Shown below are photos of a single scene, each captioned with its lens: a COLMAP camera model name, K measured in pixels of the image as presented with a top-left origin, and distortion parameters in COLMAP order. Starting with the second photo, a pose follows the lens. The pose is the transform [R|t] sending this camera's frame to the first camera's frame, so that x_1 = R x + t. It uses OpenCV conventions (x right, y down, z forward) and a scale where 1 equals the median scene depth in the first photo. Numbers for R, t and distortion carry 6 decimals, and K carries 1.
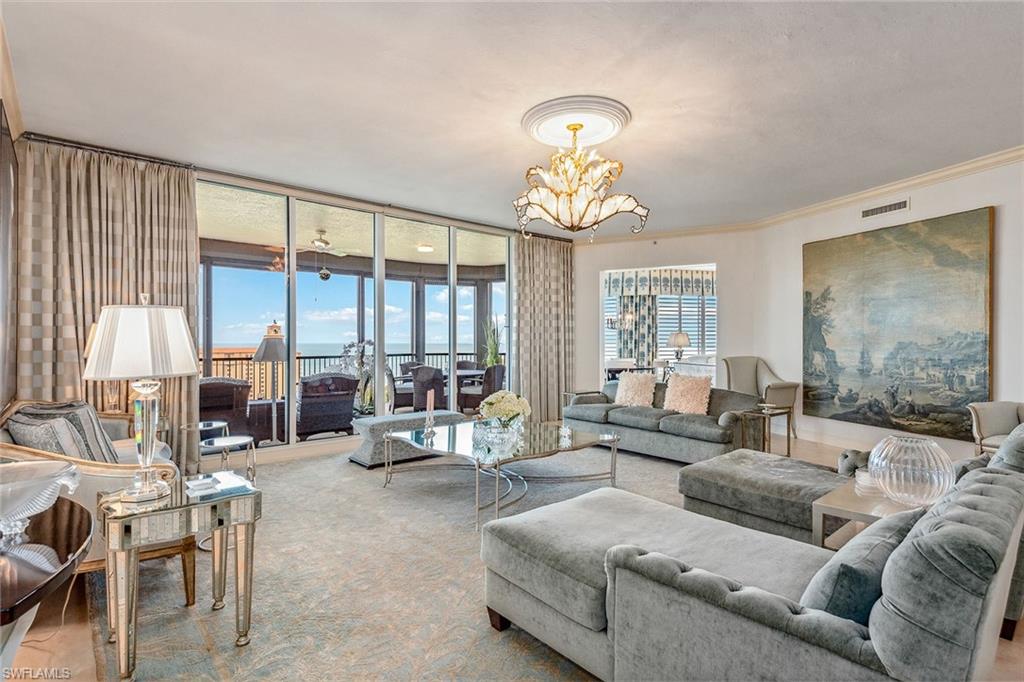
lens RADIAL K [[510.3, 0, 505.8], [0, 510.3, 339.3], [0, 0, 1]] dist [0.014150, -0.001390]
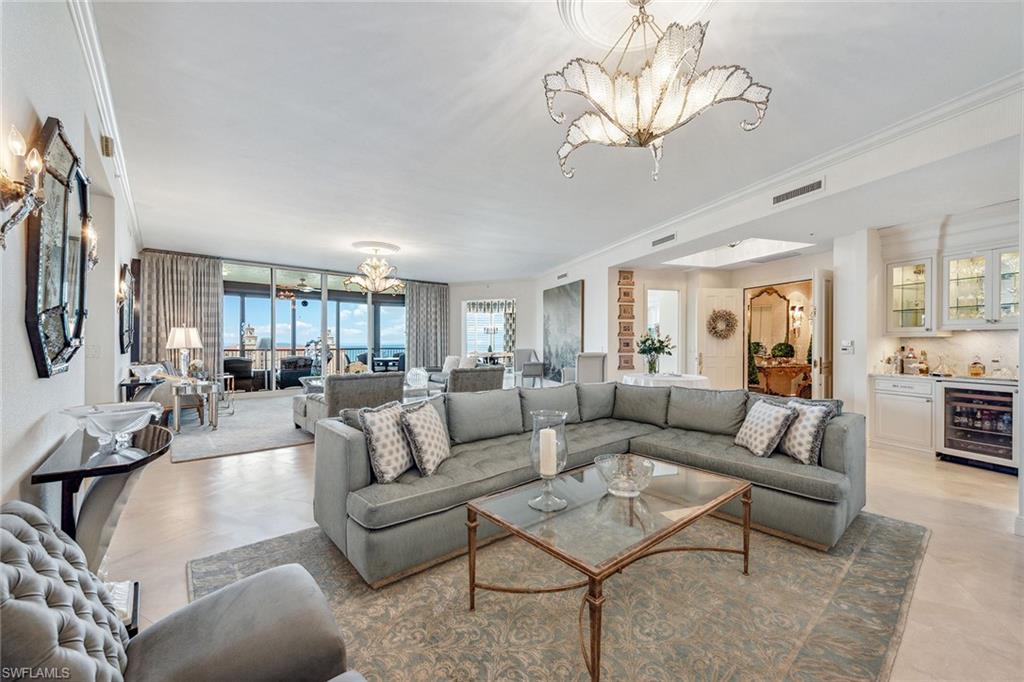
lens RADIAL K [[404.9, 0, 510.6], [0, 404.9, 342.0], [0, 0, 1]] dist [0.012472, -0.003226]
pose [[0.999991, 0.003991, -0.001730, 0.506670], [-0.003987, 0.999988, 0.002693, 0.005182], [0.001741, -0.002686, 0.999995, -0.587029]]
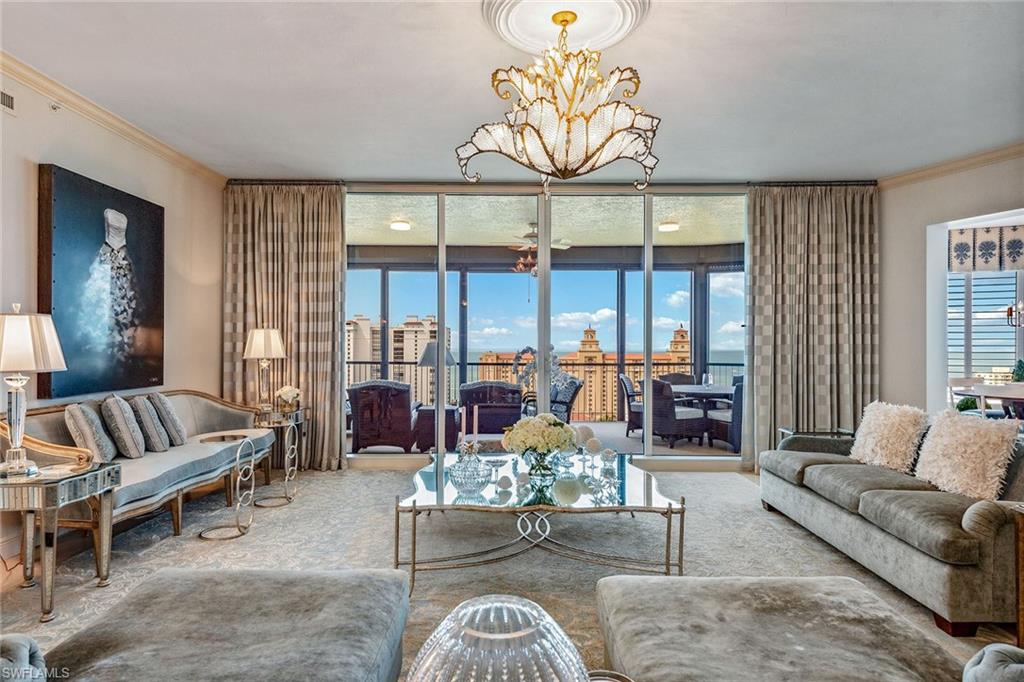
lens RADIAL K [[590.7, 0, 504.0], [0, 590.7, 344.9], [0, 0, 1]] dist [0.021319, -0.002921]
pose [[0.749415, 0.001523, -0.662098, 0.384165], [-0.001964, 0.999998, 0.000077, 0.001381], [0.662097, 0.001243, 0.749417, 0.252606]]
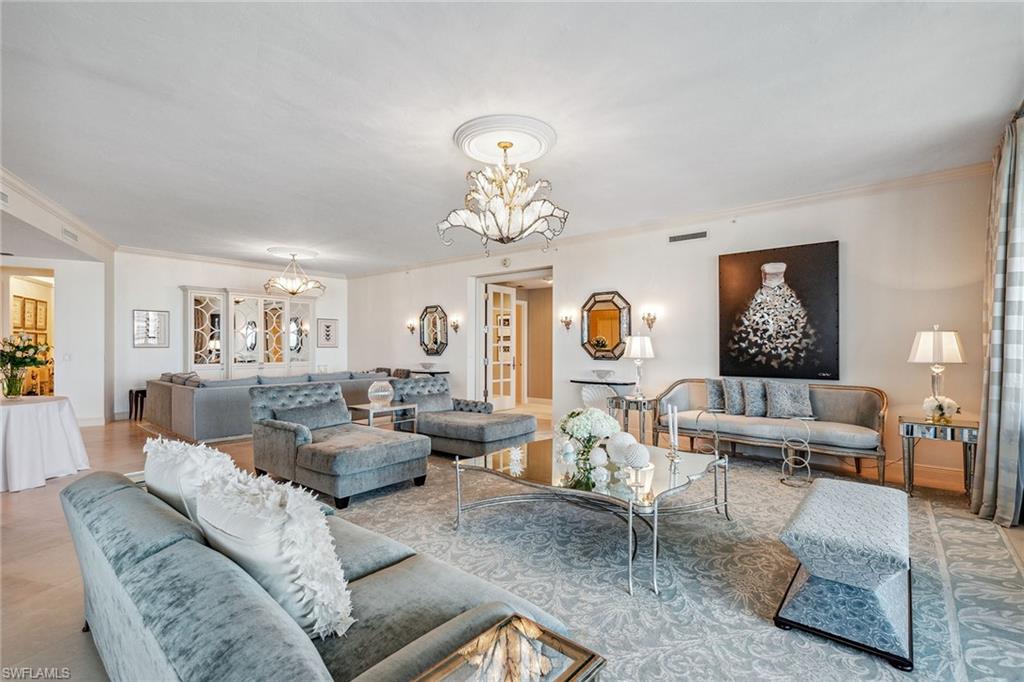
lens RADIAL K [[454.7, 0, 512.3], [0, 454.7, 355.9], [0, 0, 1]] dist [-0.000513, 0.000018]
pose [[-0.983988, -0.003481, -0.178202, 0.189449], [-0.005674, 0.999914, 0.011803, 0.009207], [0.178146, 0.012625, -0.983923, 1.263105]]
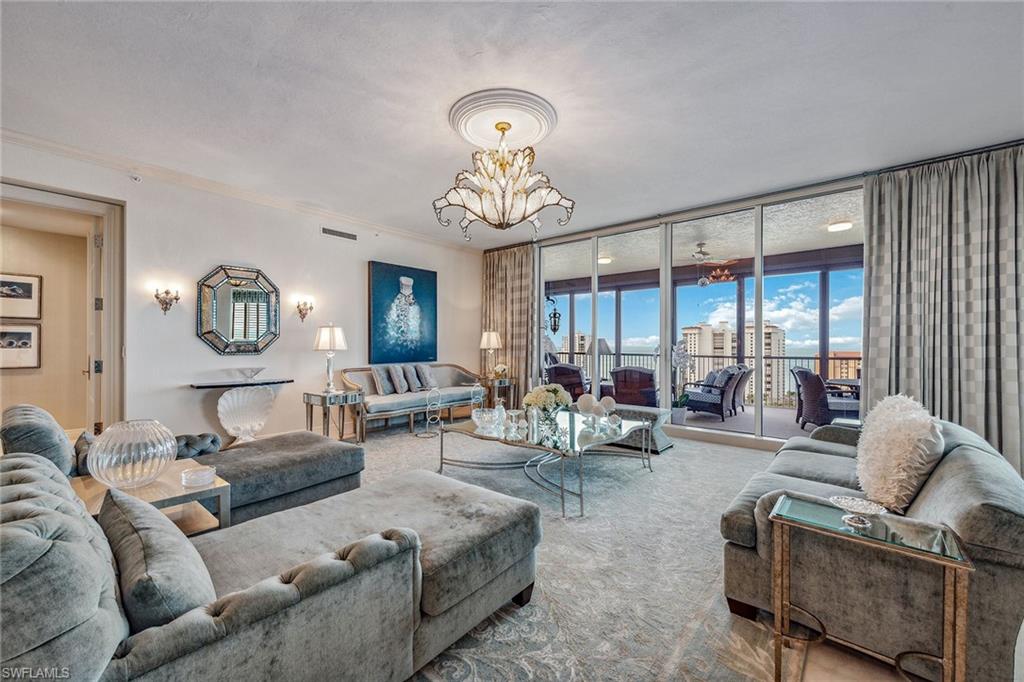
lens RADIAL K [[404.9, 0, 506.9], [0, 404.9, 345.0], [0, 0, 1]] dist [0.012472, -0.003226]
pose [[0.154747, 0.000927, -0.987954, 0.618850], [0.002195, 0.999997, 0.001283, 0.012725], [0.987952, -0.002367, 0.154744, 0.581708]]
